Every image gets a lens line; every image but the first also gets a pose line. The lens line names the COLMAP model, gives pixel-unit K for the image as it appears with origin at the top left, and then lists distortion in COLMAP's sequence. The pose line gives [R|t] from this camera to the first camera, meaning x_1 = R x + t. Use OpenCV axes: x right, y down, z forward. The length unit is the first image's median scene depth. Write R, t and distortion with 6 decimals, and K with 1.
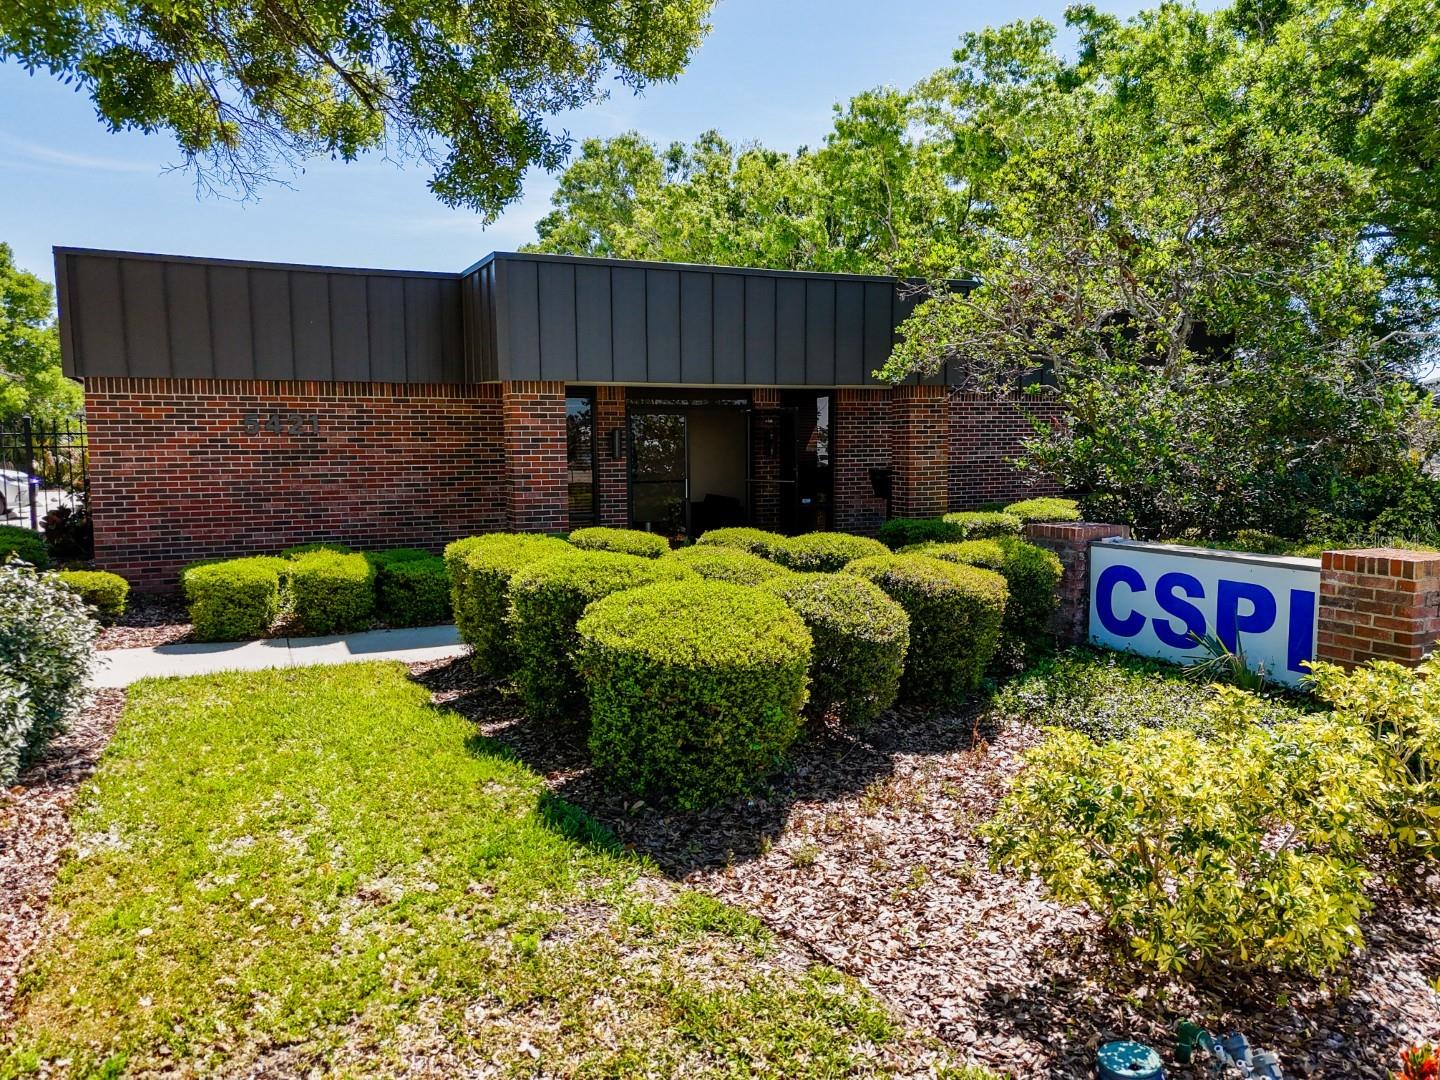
lens RADIAL K [[1064.8, 0, 724.6], [0, 1064.8, 533.8], [0, 0, 1]] dist [0.085873, -0.083496]
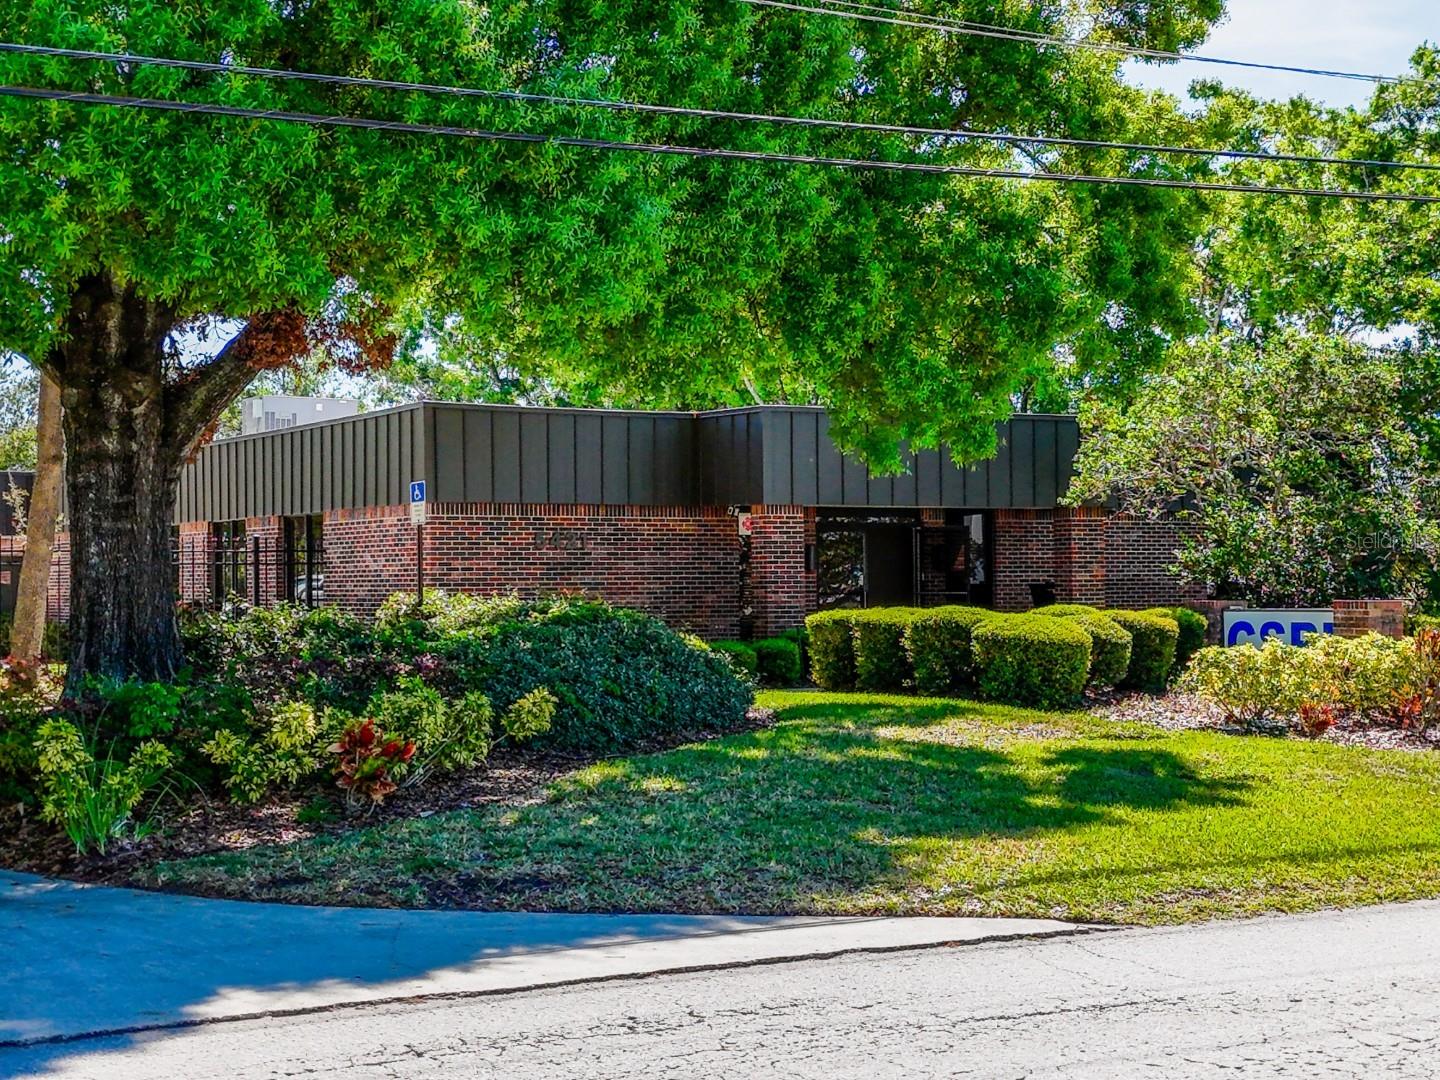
lens RADIAL K [[2275.2, 0, 726.1], [0, 2275.2, 537.3], [0, 0, 1]] dist [0.110255, -0.059854]
pose [[0.995174, 0.002123, 0.098102, -0.472044], [0.008791, 0.993817, -0.110681, 0.173410], [-0.097731, 0.111009, 0.989002, -1.489301]]
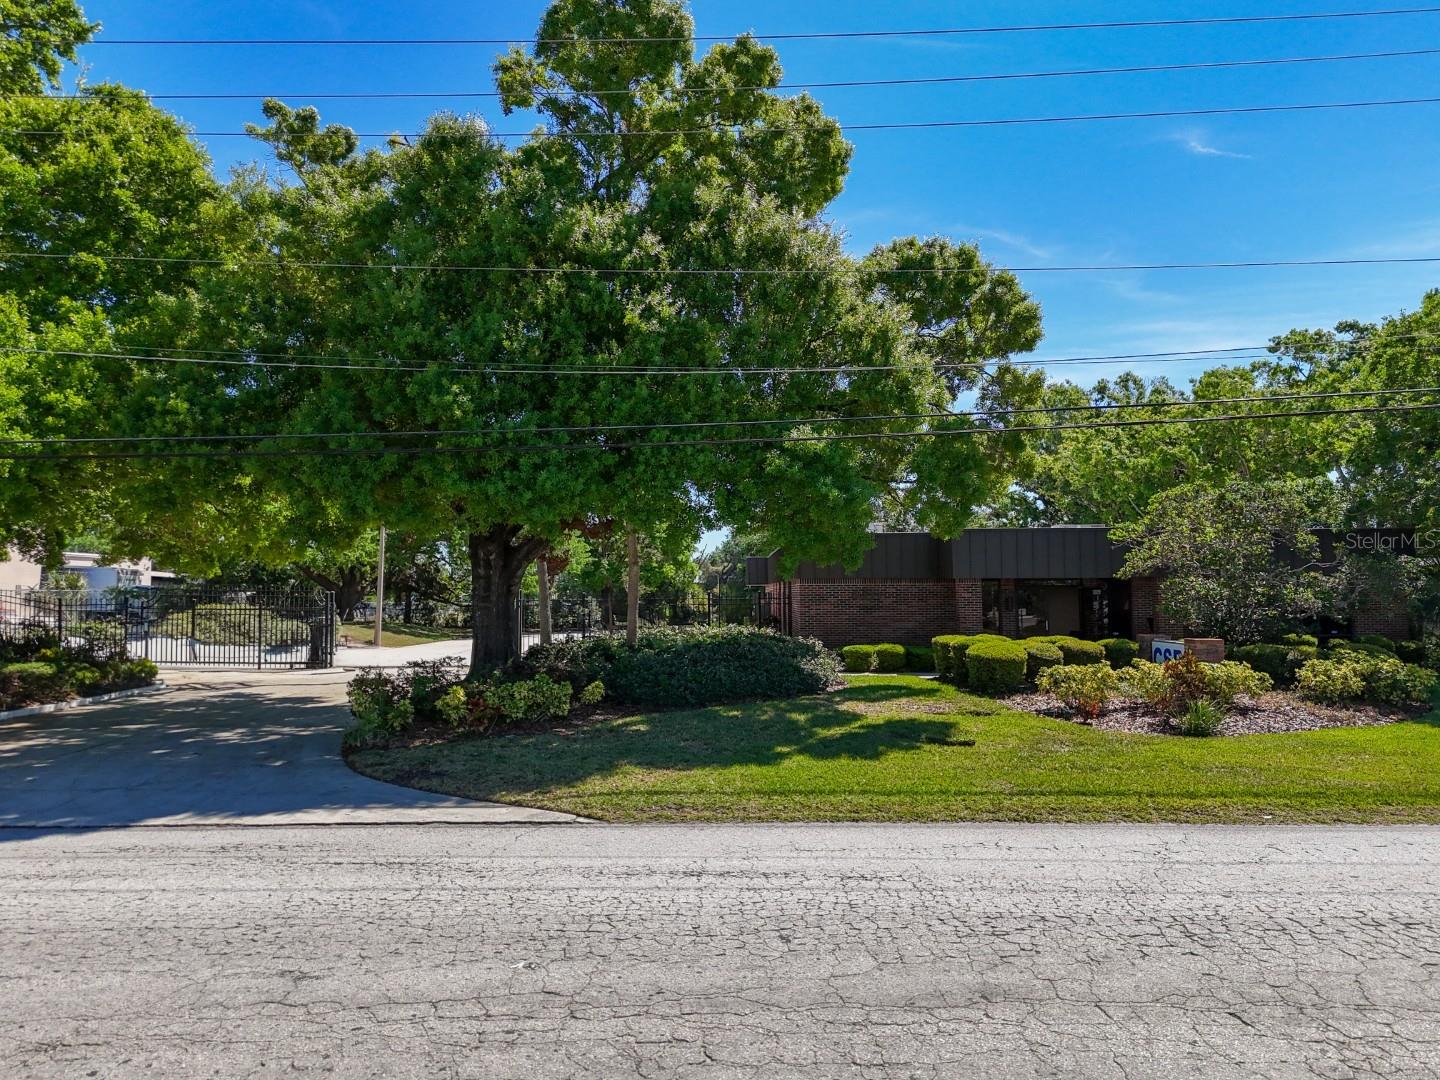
lens RADIAL K [[1064.8, 0, 724.6], [0, 1064.8, 533.8], [0, 0, 1]] dist [0.085873, -0.083496]
pose [[0.904080, -0.023180, -0.426734, 0.341877], [-0.038219, 0.990142, -0.134754, 0.099969], [0.425651, 0.138138, 0.894281, -1.346035]]
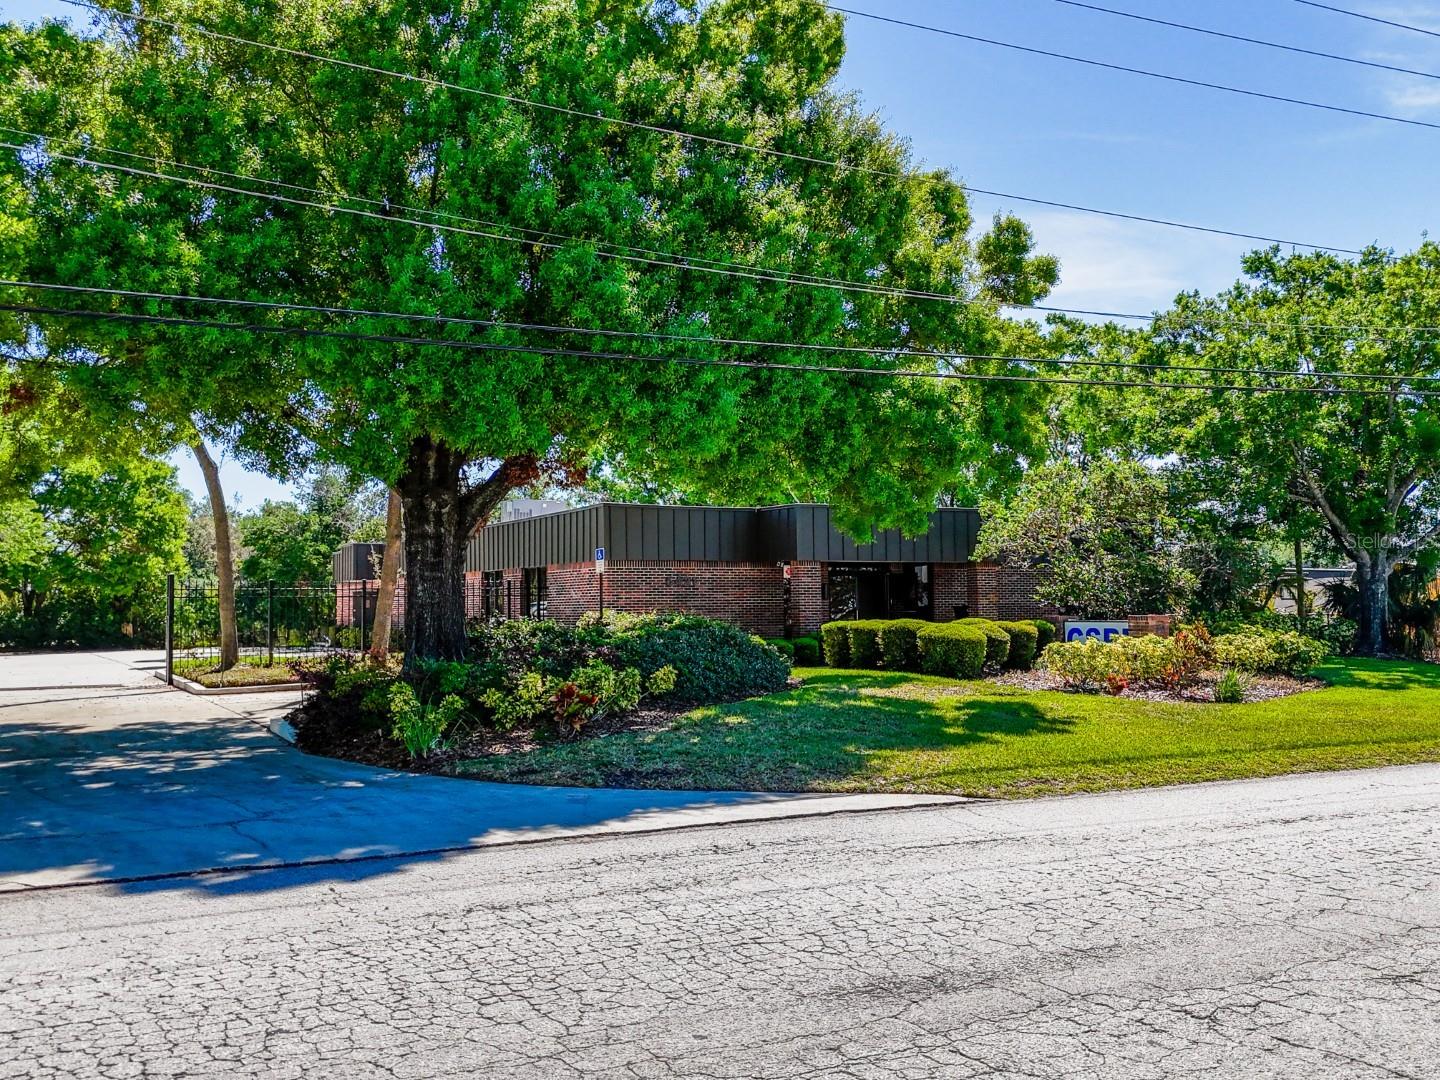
lens RADIAL K [[1336.1, 0, 720.0], [0, 1336.1, 540.0], [0, 0, 1]] dist [0.101713, -0.008413]
pose [[0.998630, 0.000691, 0.052326, -0.467632], [0.006665, 0.990090, -0.140273, 0.179396], [-0.051905, 0.140430, 0.988729, -1.547947]]
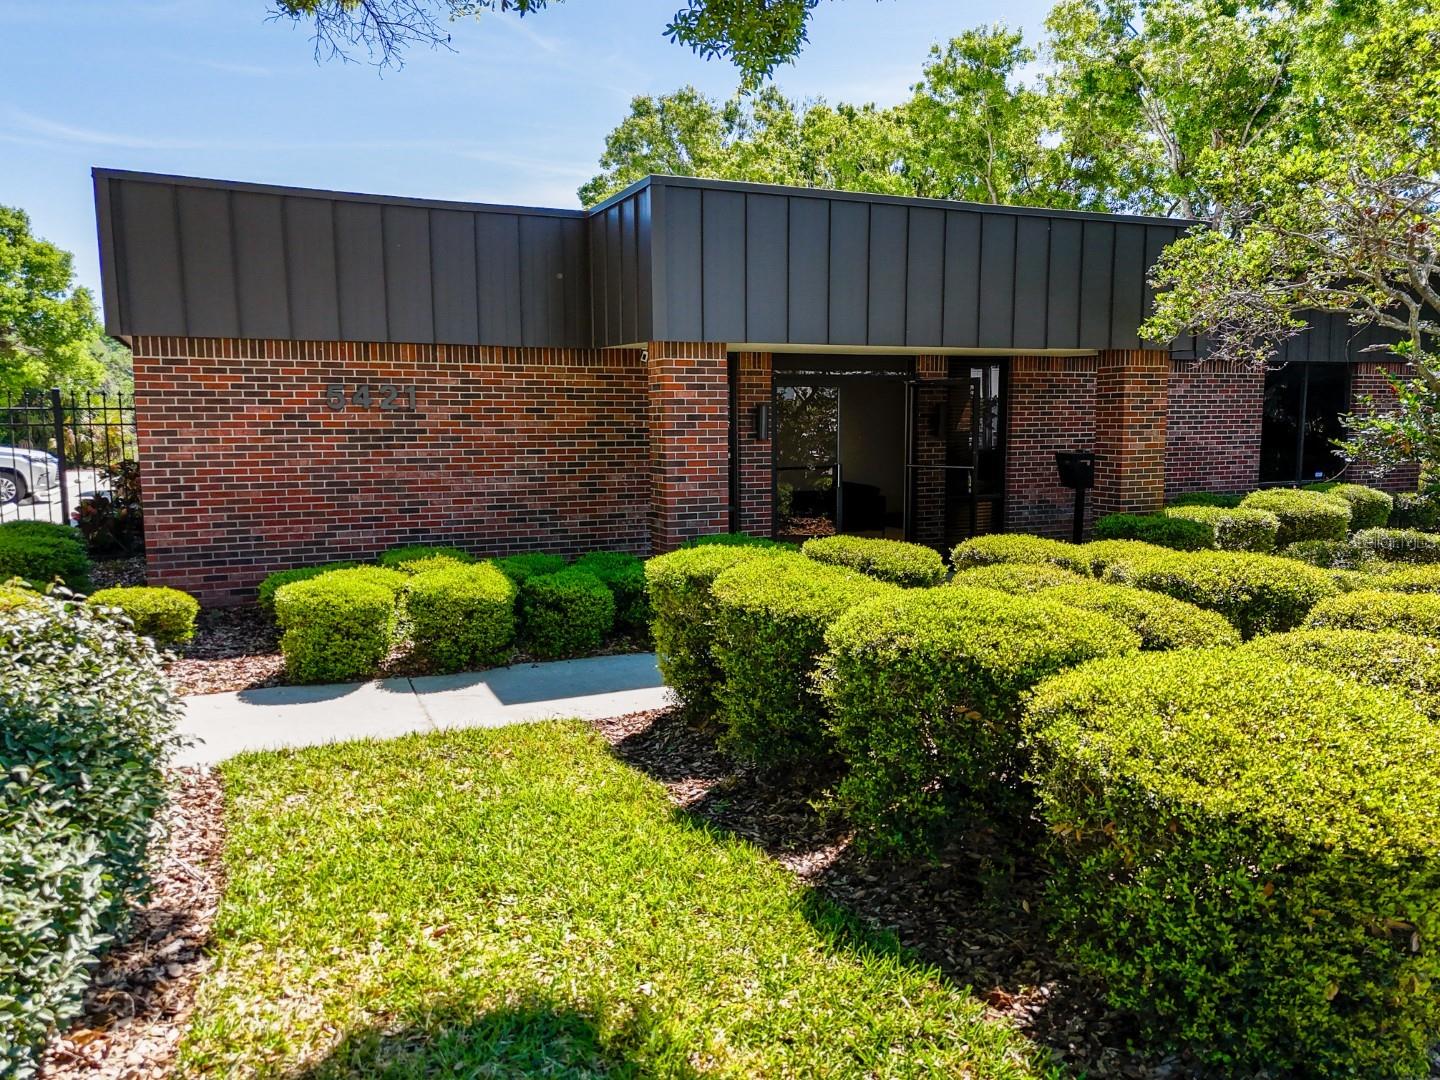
lens RADIAL K [[1064.8, 0, 724.6], [0, 1064.8, 533.8], [0, 0, 1]] dist [0.085873, -0.083496]
pose [[0.999934, 0.003841, -0.010841, -0.136378], [-0.003641, 0.999824, 0.018388, -0.014721], [0.010910, -0.018347, 0.999772, 0.193837]]
